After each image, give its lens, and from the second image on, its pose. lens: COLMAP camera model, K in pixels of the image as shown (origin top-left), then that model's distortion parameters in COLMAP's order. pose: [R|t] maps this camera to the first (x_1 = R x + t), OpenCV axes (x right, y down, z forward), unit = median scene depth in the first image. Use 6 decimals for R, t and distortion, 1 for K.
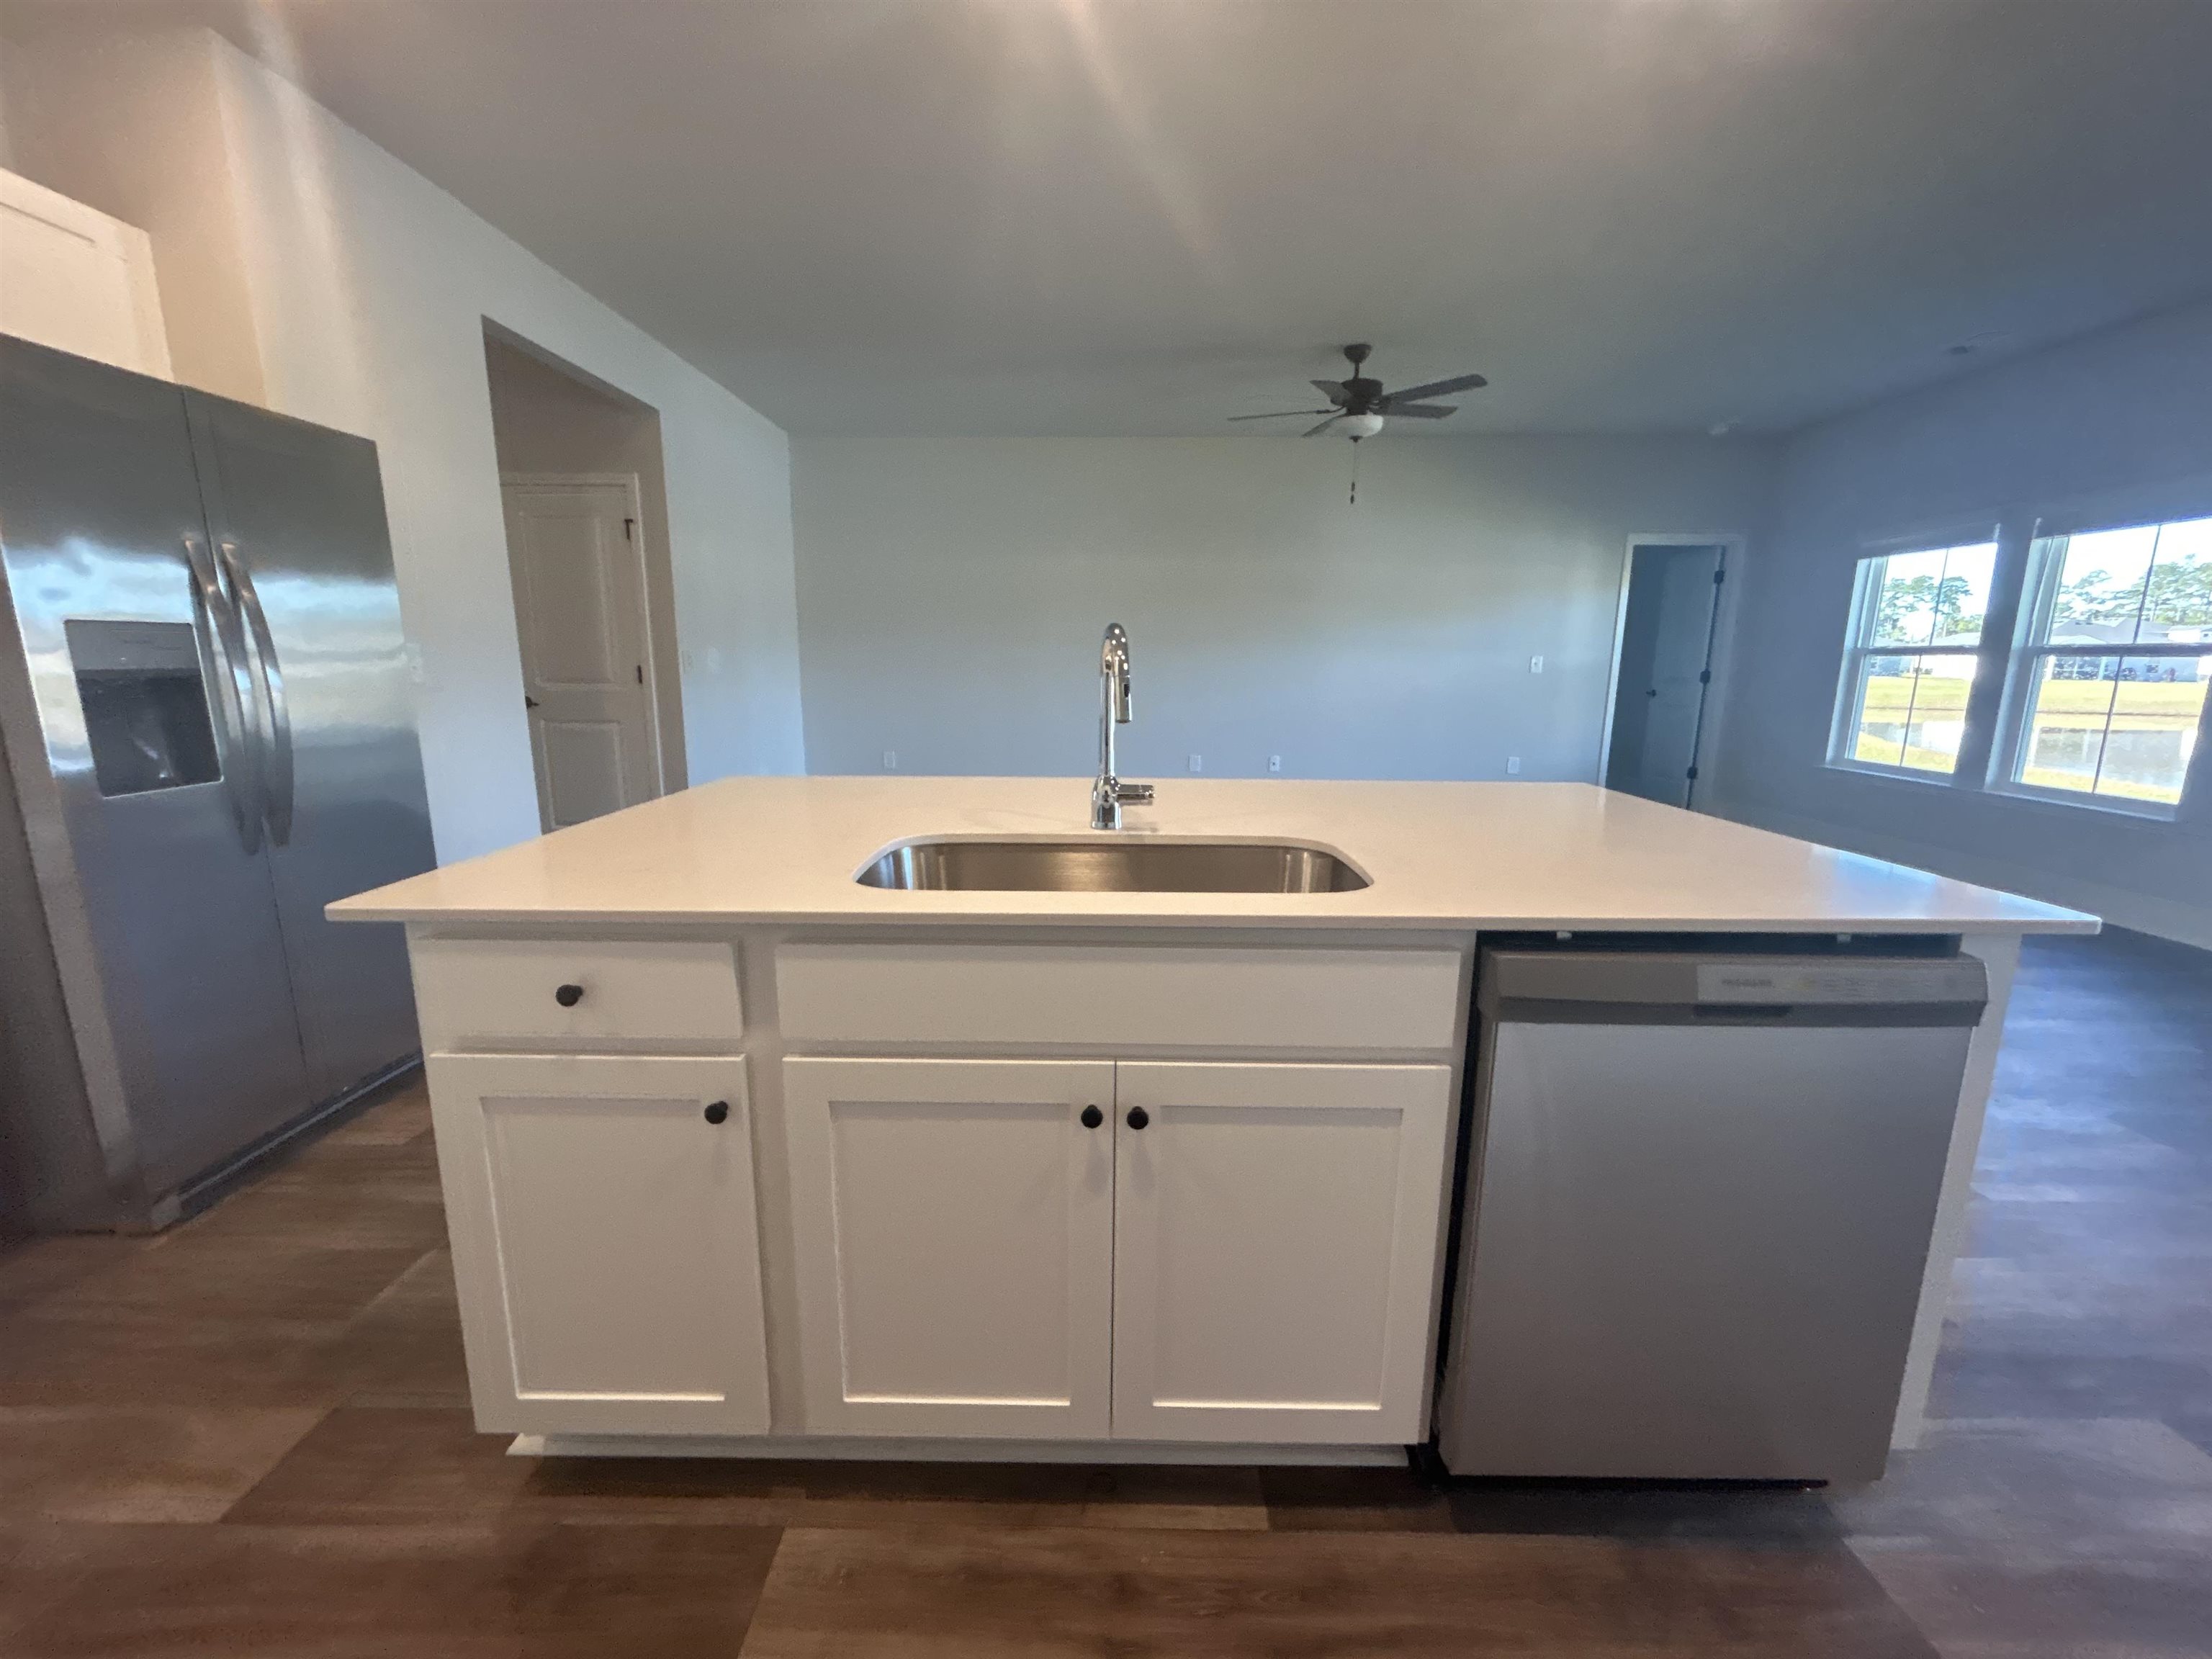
lens RADIAL K [[884.7, 0, 1101.8], [0, 884.7, 825.7], [0, 0, 1]] dist [-0.001642, 0.000149]
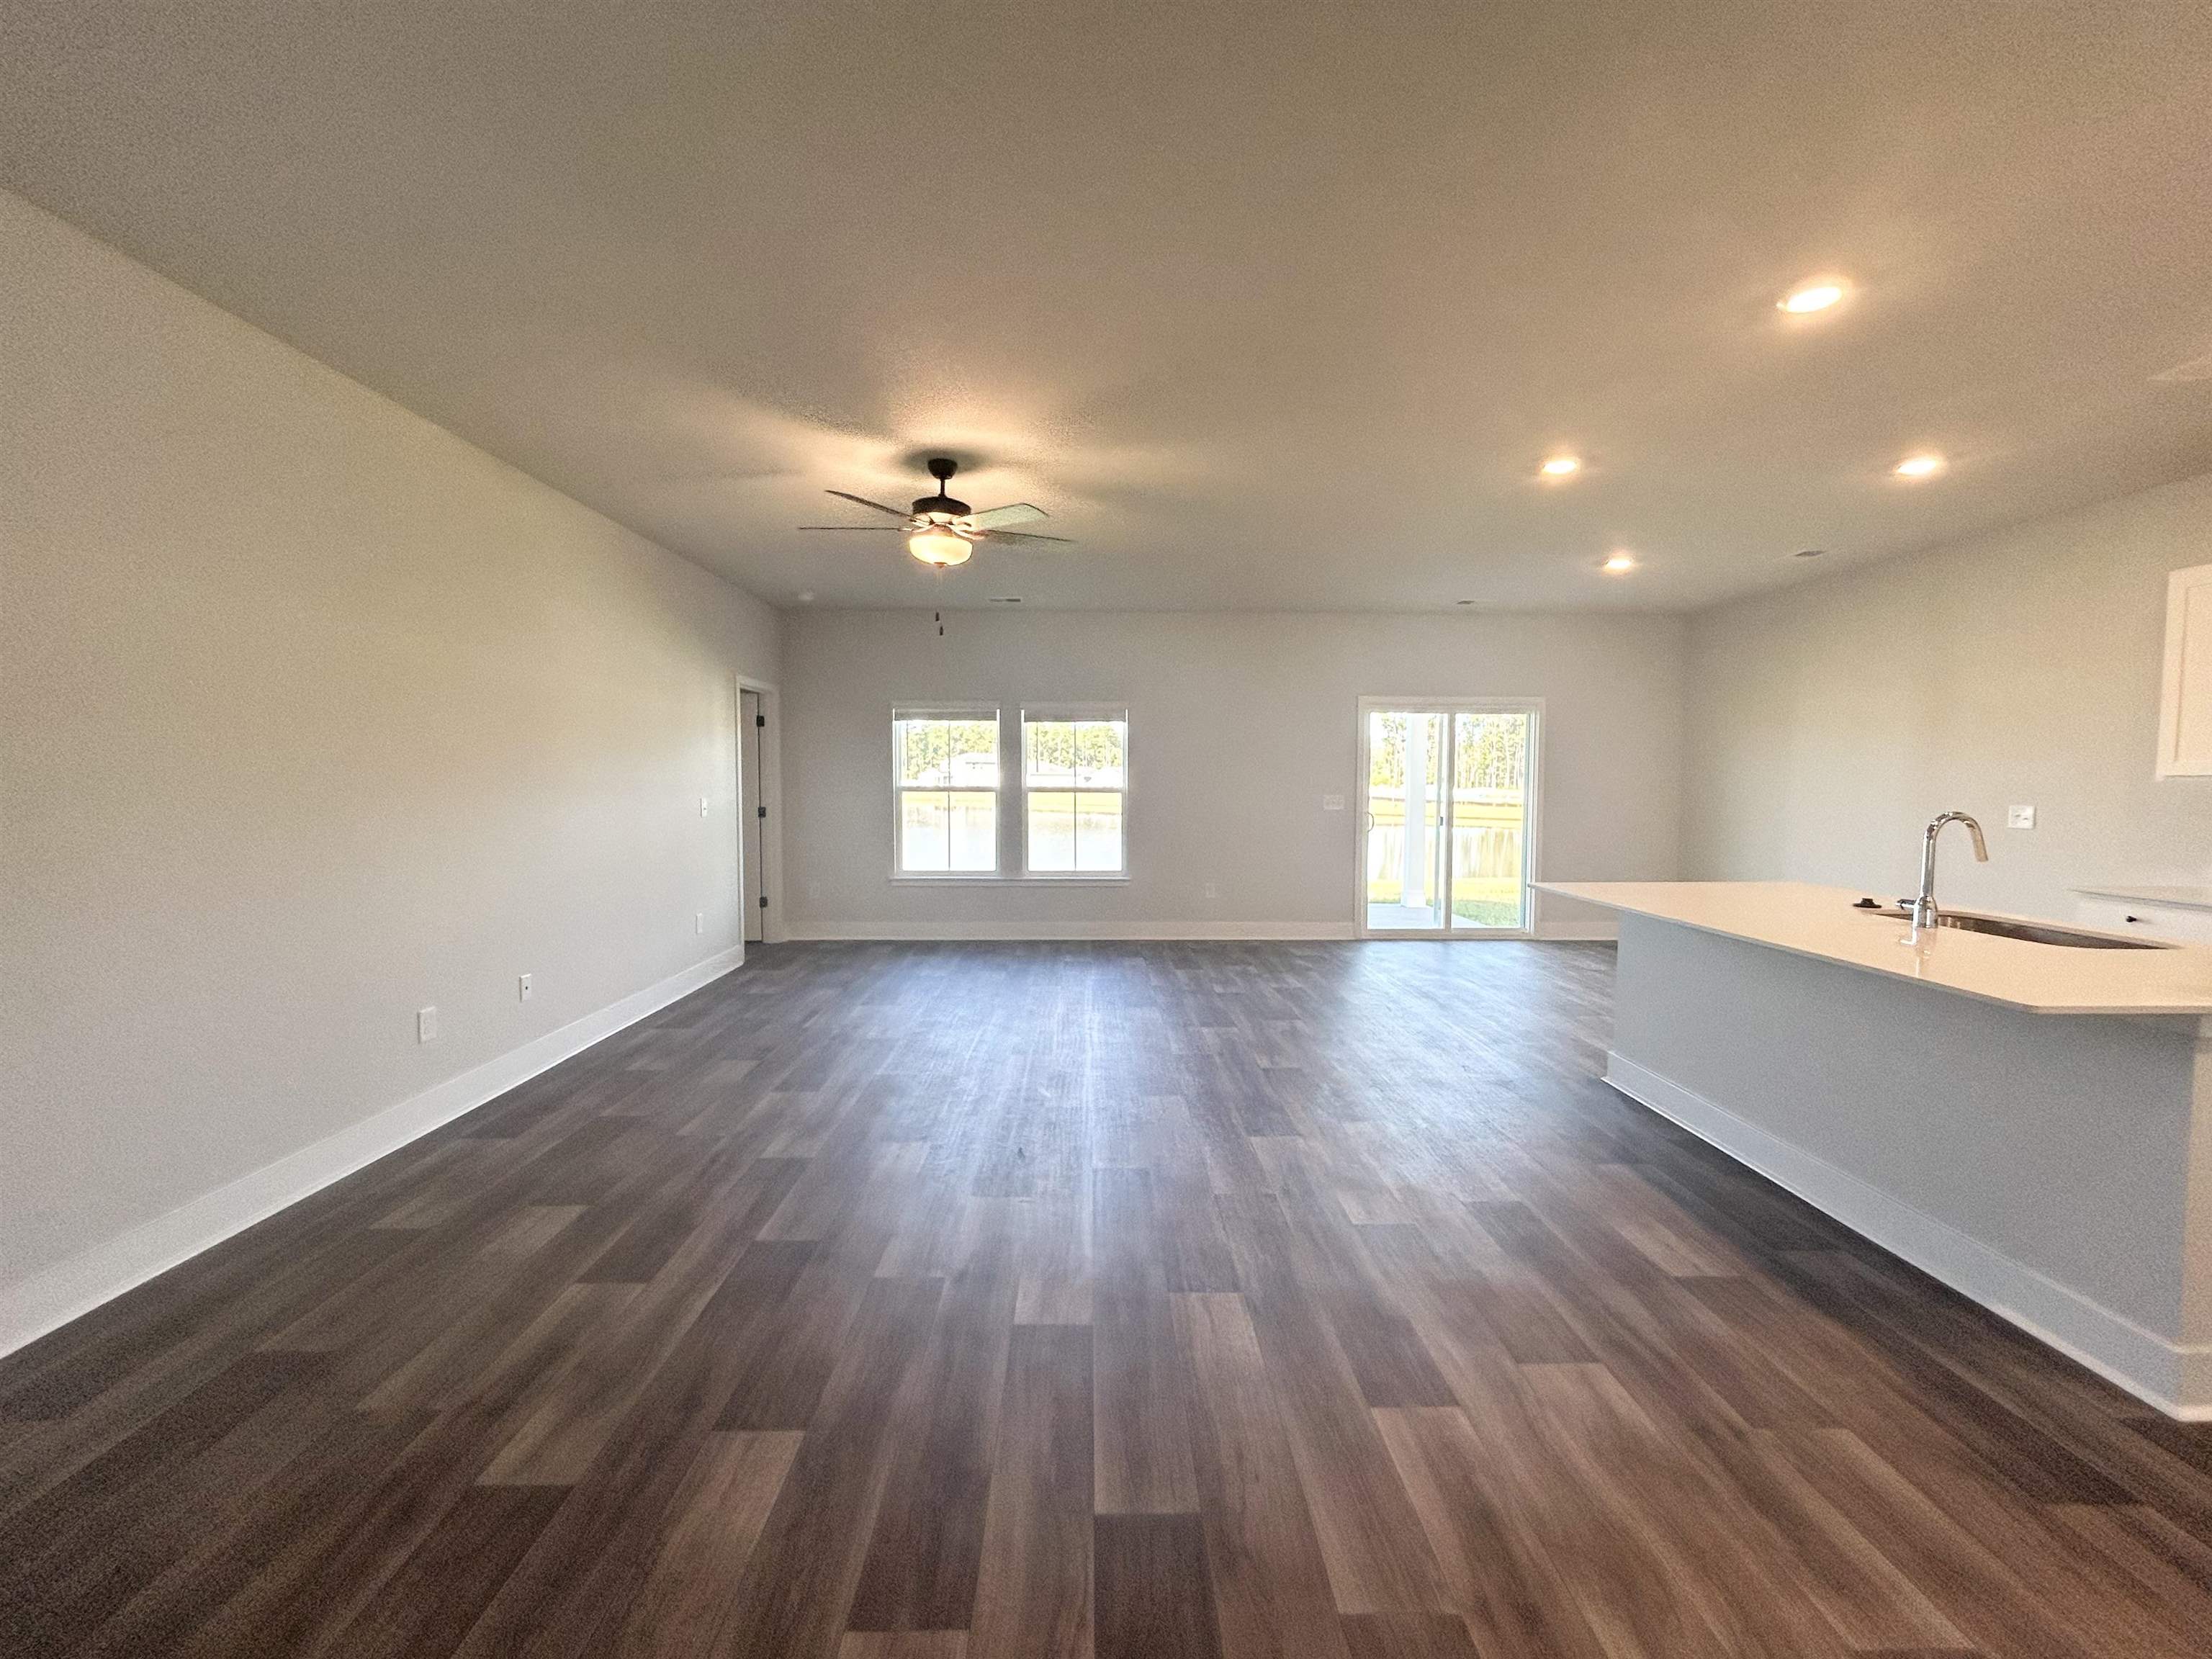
lens RADIAL K [[901.5, 0, 1106.0], [0, 901.5, 829.5], [0, 0, 1]] dist [-0.001168, 0.000051]
pose [[-0.016295, -0.061451, 0.997977, -0.607892], [0.189963, 0.979740, 0.063430, -0.204673], [-0.981656, 0.190613, -0.004292, 0.890484]]
